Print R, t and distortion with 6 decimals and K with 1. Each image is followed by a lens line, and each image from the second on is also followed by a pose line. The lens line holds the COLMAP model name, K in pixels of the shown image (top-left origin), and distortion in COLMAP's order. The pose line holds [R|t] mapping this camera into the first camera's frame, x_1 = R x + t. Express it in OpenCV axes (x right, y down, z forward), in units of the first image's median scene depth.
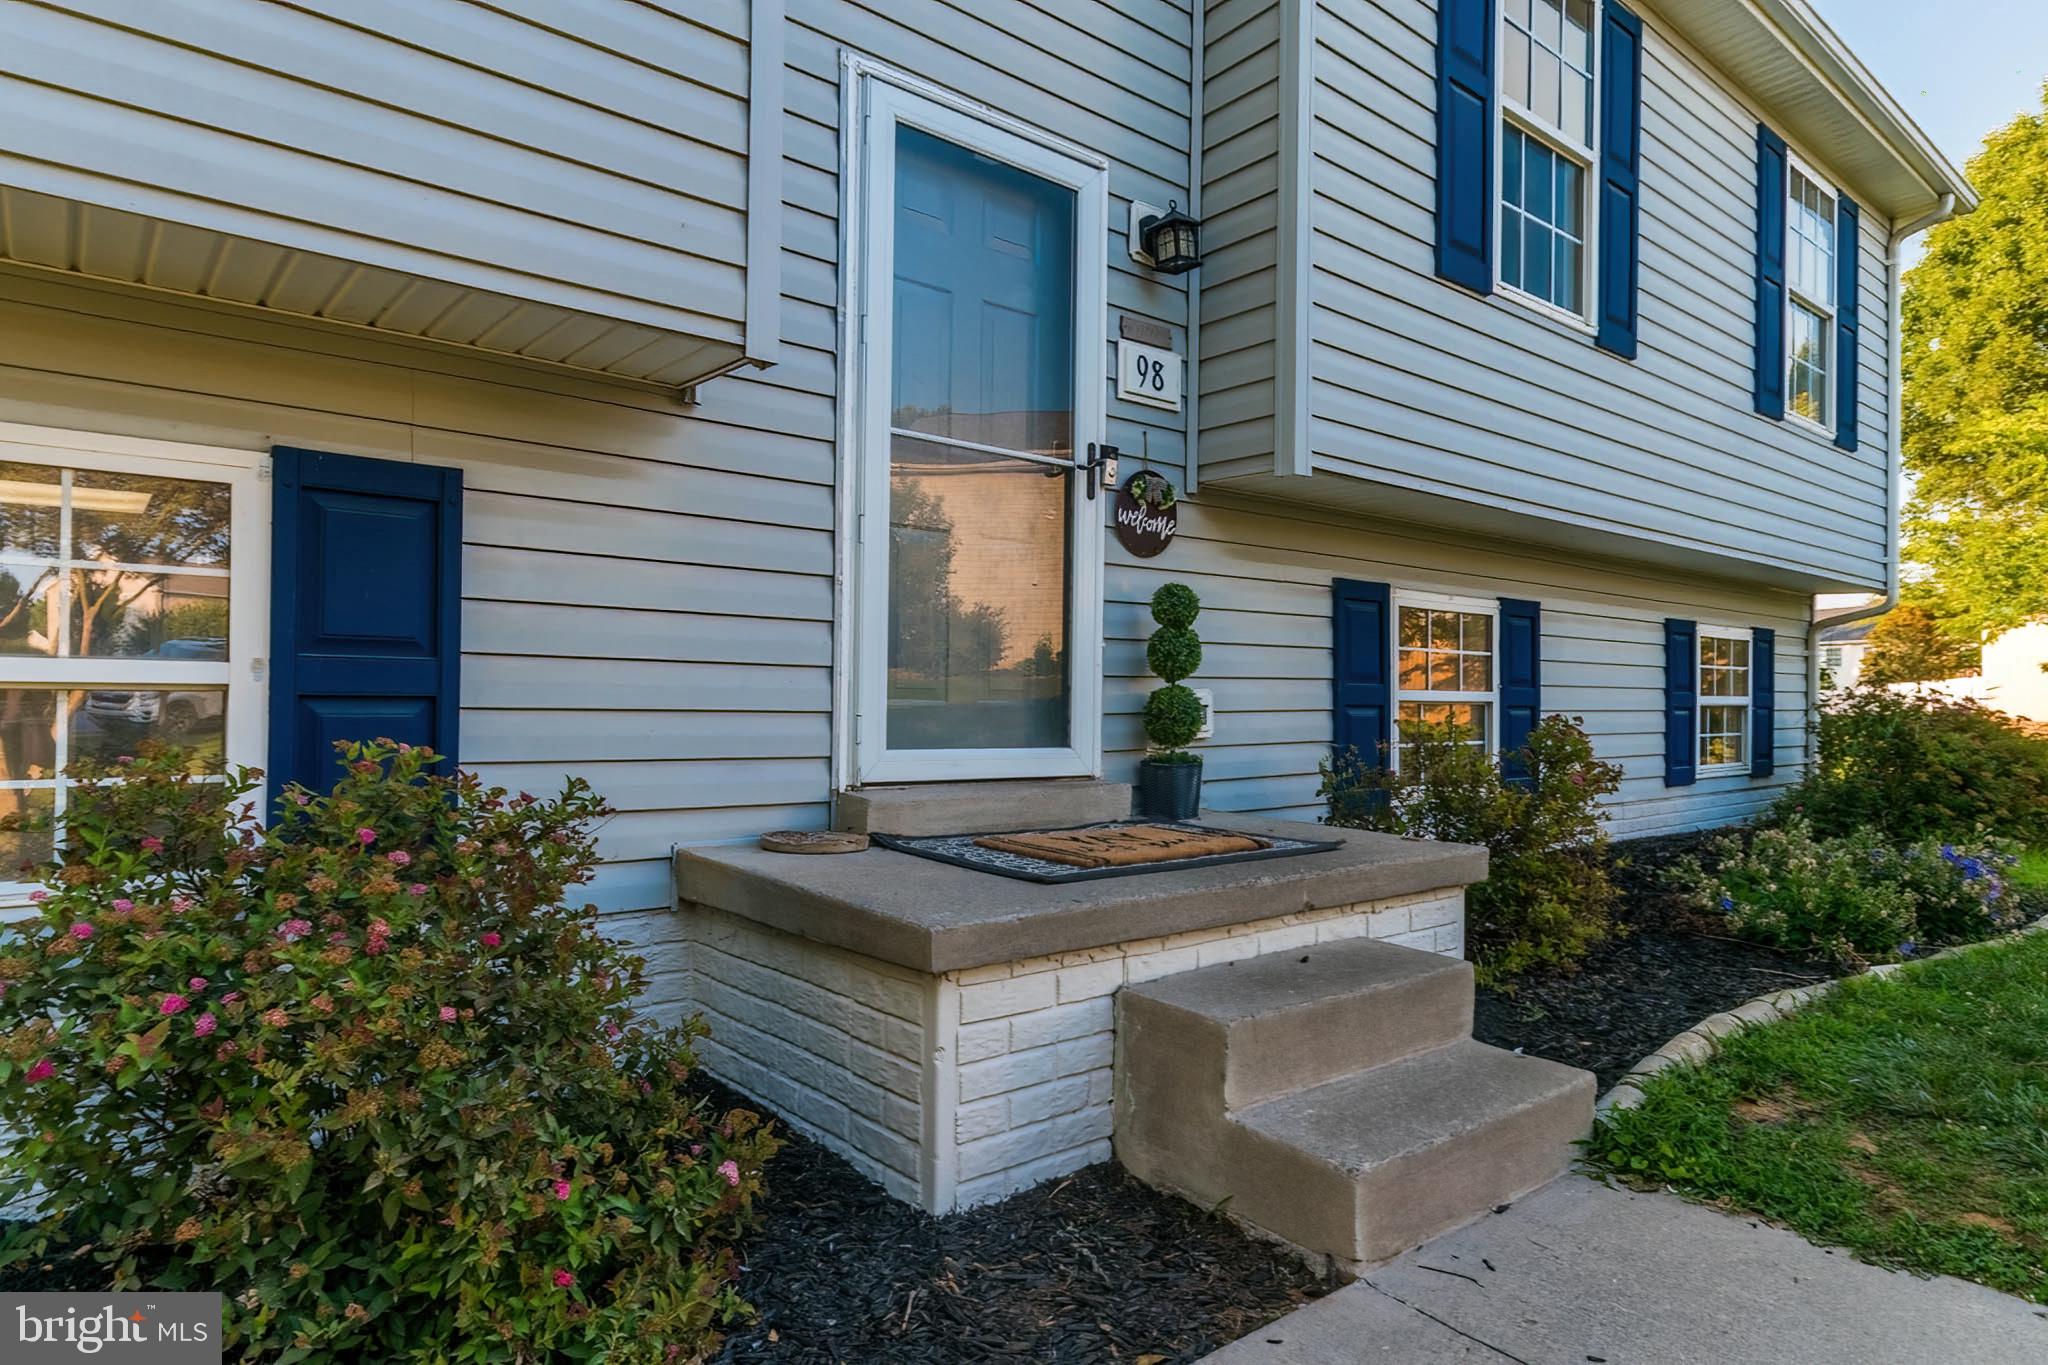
lens RADIAL K [[1202.4, 0, 1024.0], [0, 1202.4, 682.5], [0, 0, 1]] dist [-0.002050, -0.000034]
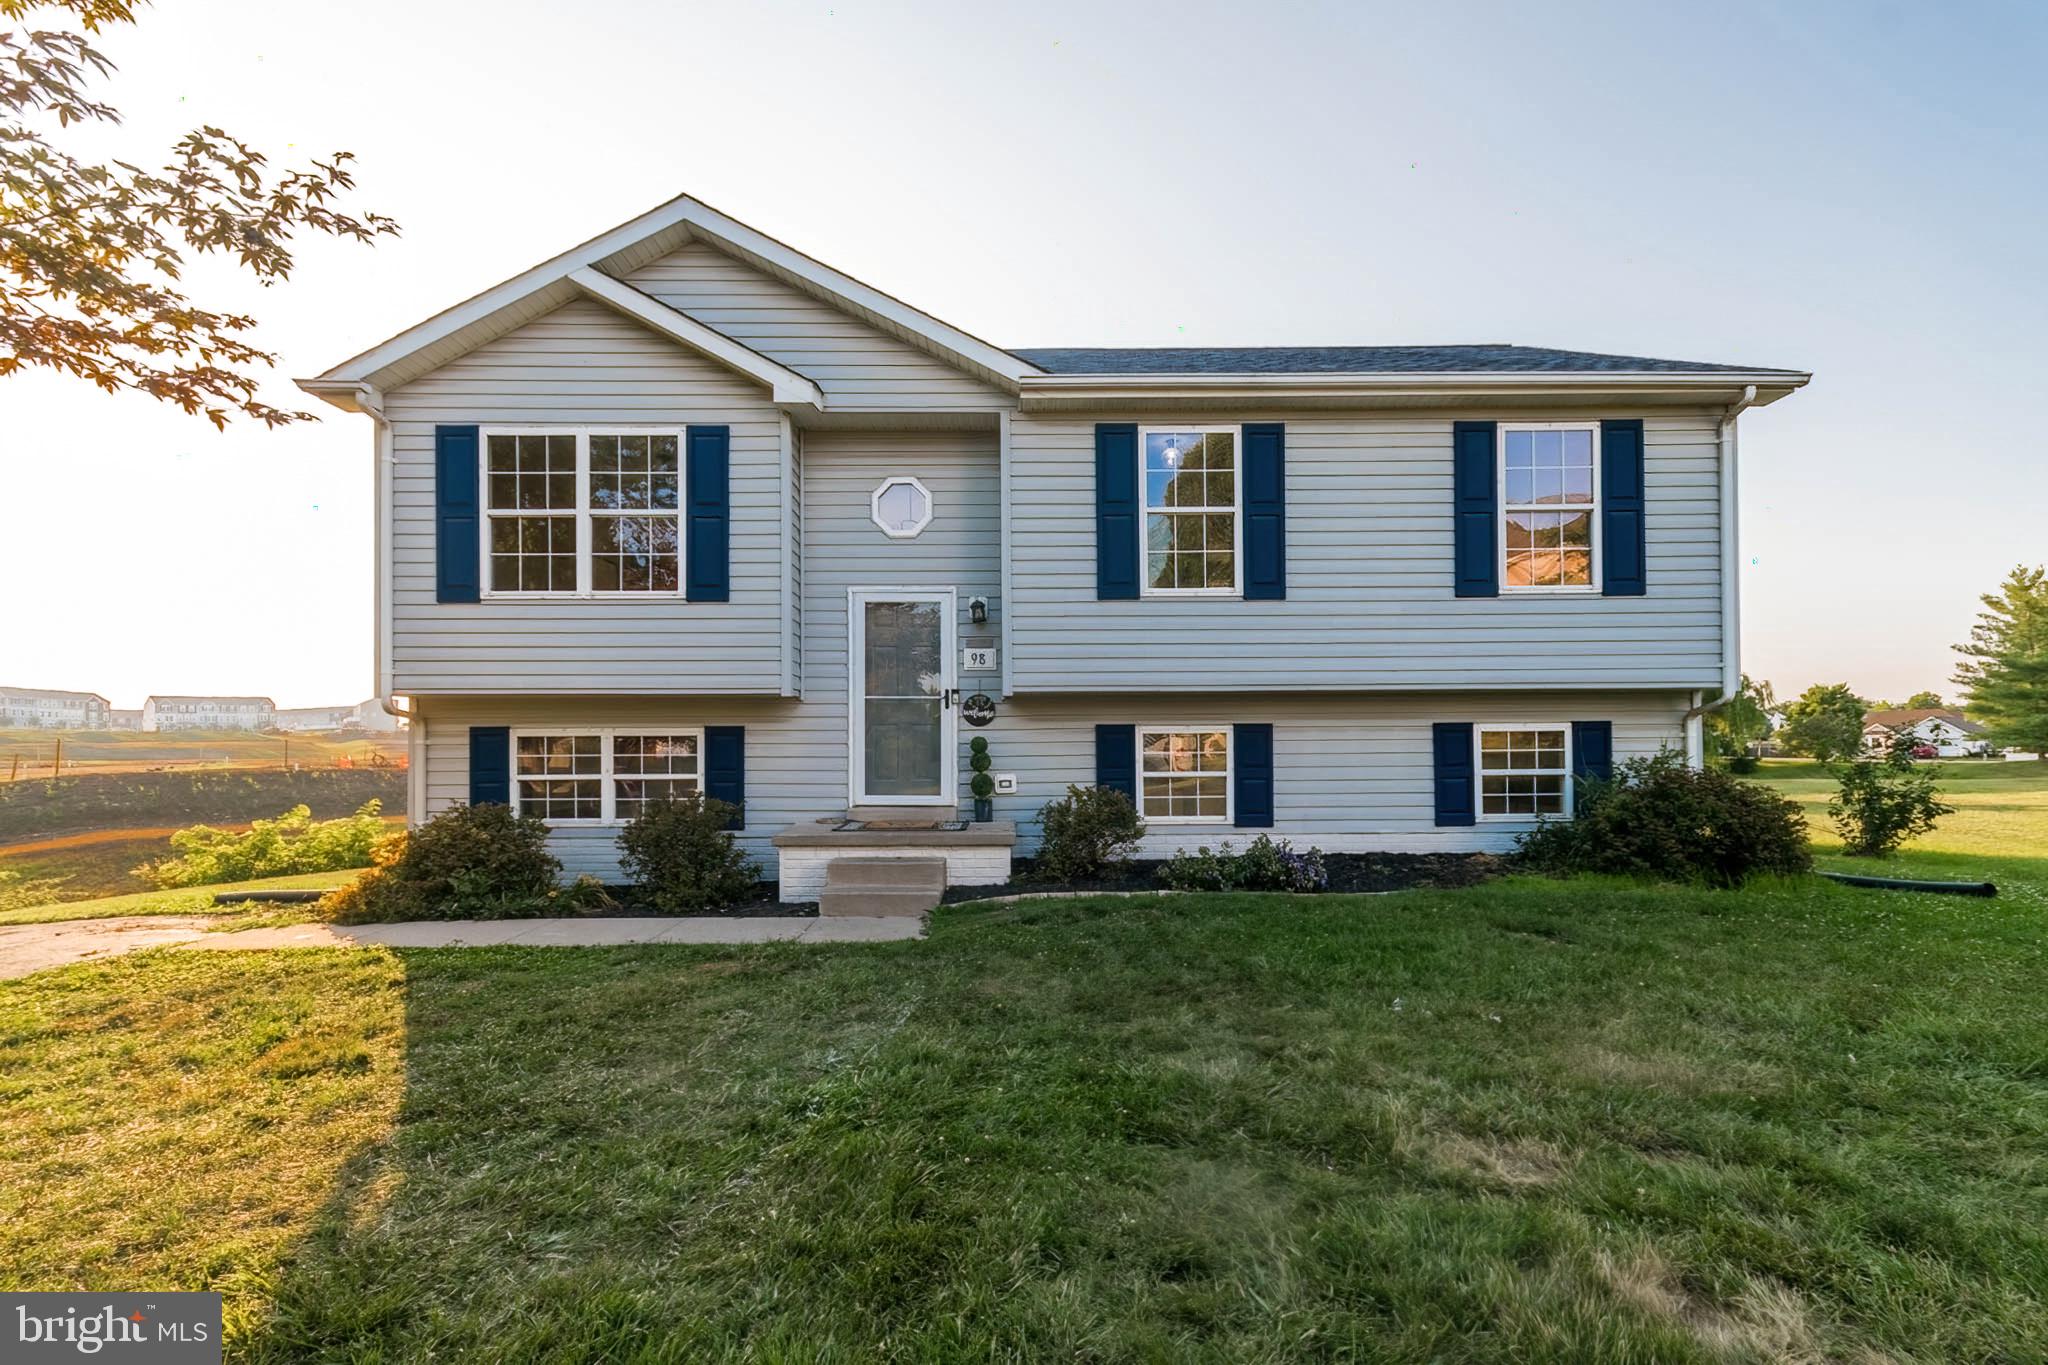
lens RADIAL K [[910.8, 0, 978.4], [0, 910.8, 742.6], [0, 0, 1]] dist [0.003126, 0.000485]
pose [[0.771378, -0.029264, -0.635705, 1.429725], [0.021769, 0.999571, -0.019598, -0.026734], [0.636005, 0.001279, 0.771684, -0.603723]]
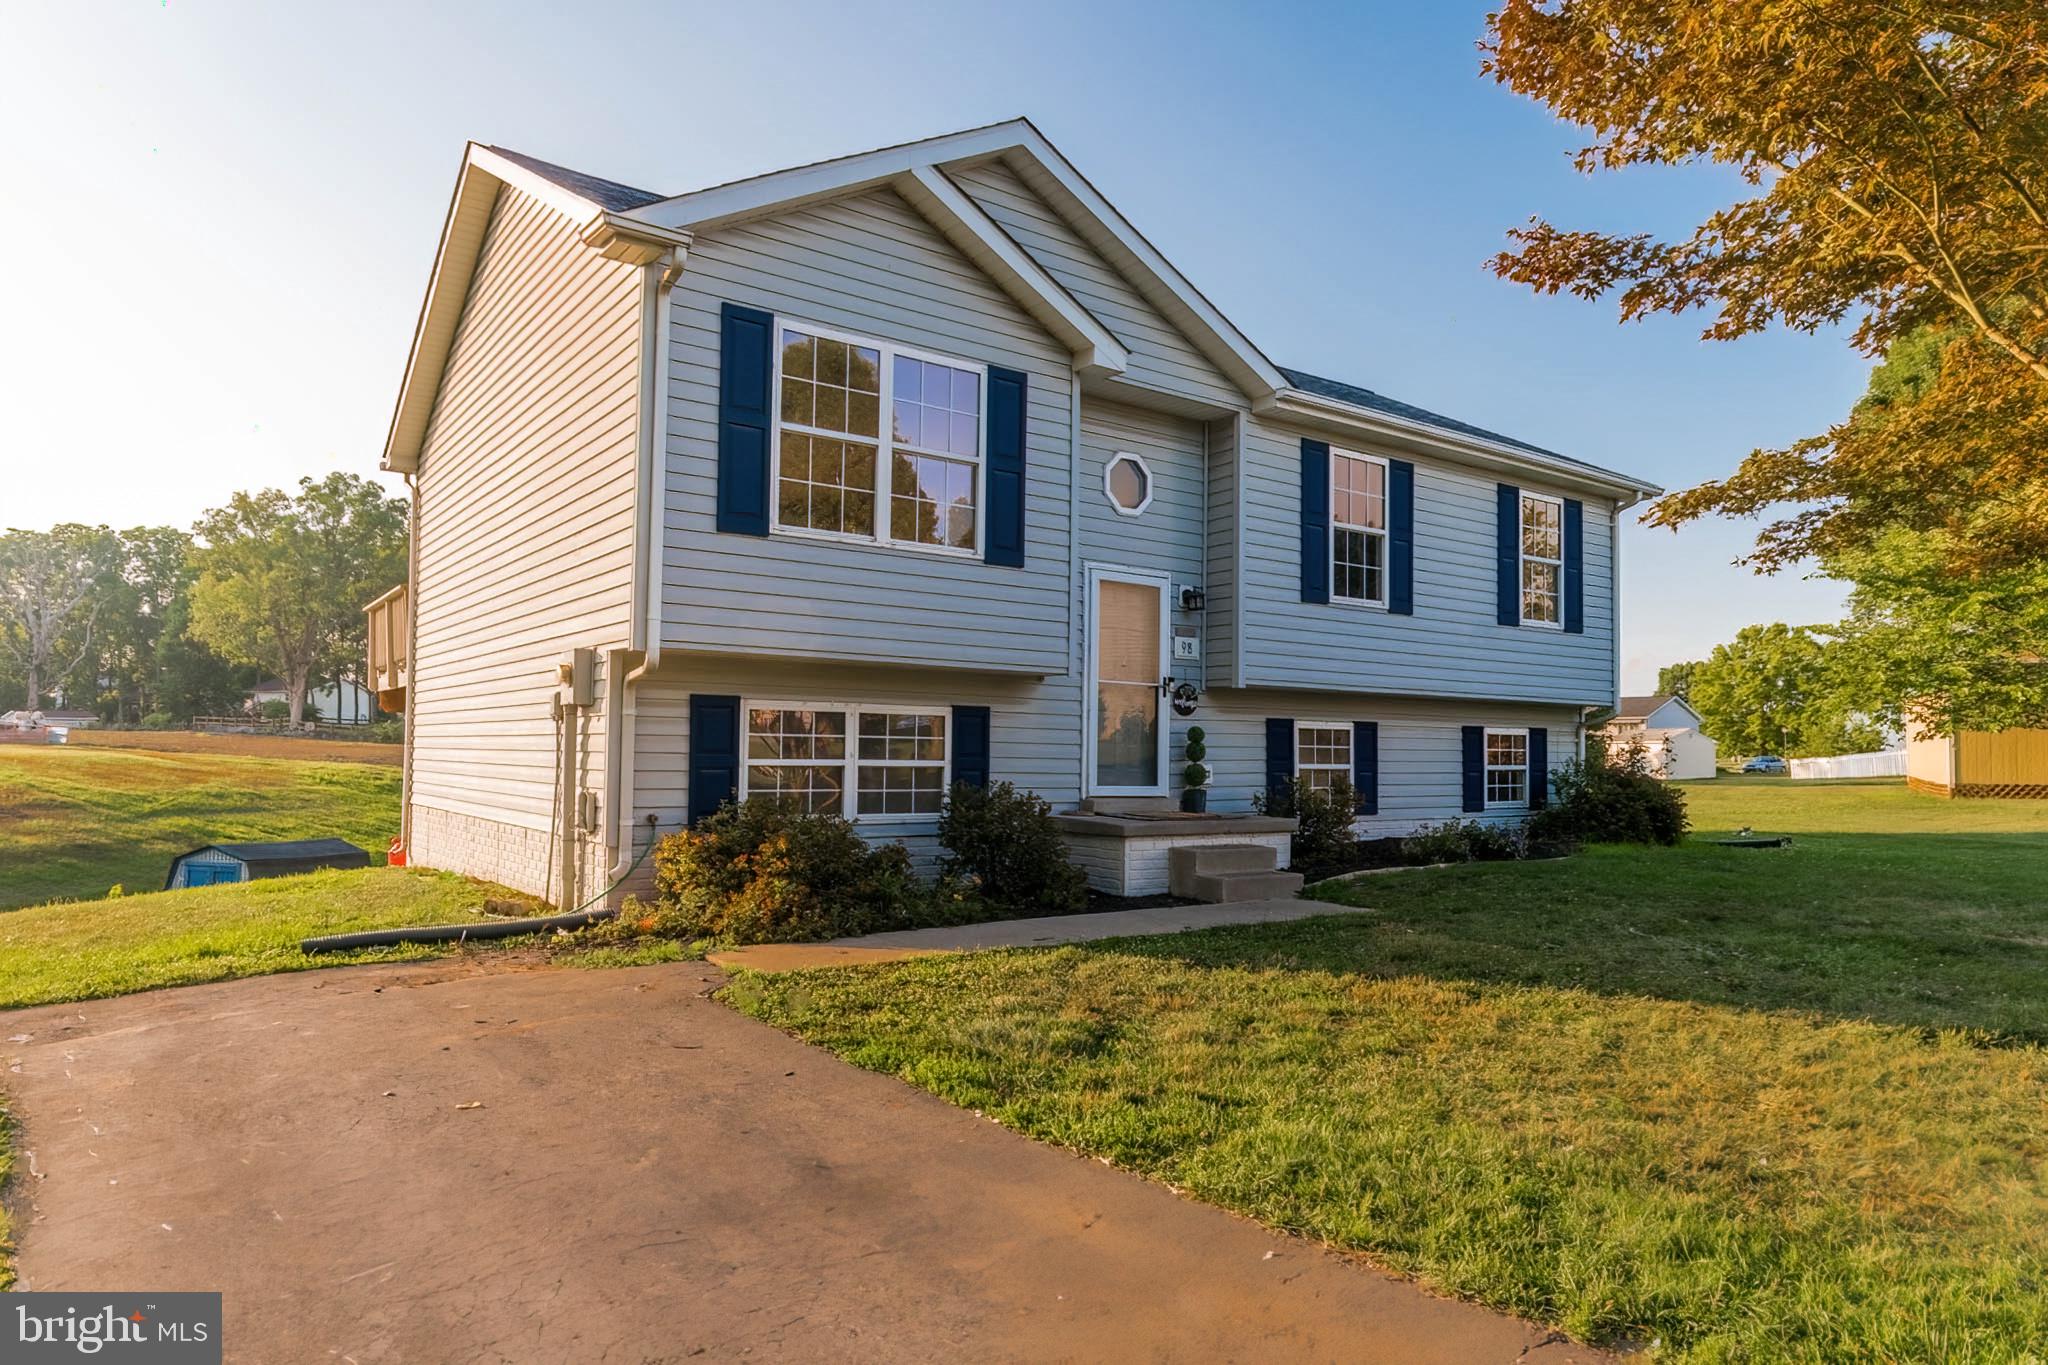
lens RADIAL K [[1257.0, 0, 1024.0], [0, 1257.0, 682.5], [0, 0, 1]] dist [-0.001005, 0.000116]
pose [[0.997774, 0.000762, -0.066689, -0.072240], [-0.003597, 0.999094, -0.042398, -0.058617], [0.066596, 0.042544, 0.996873, -1.850449]]
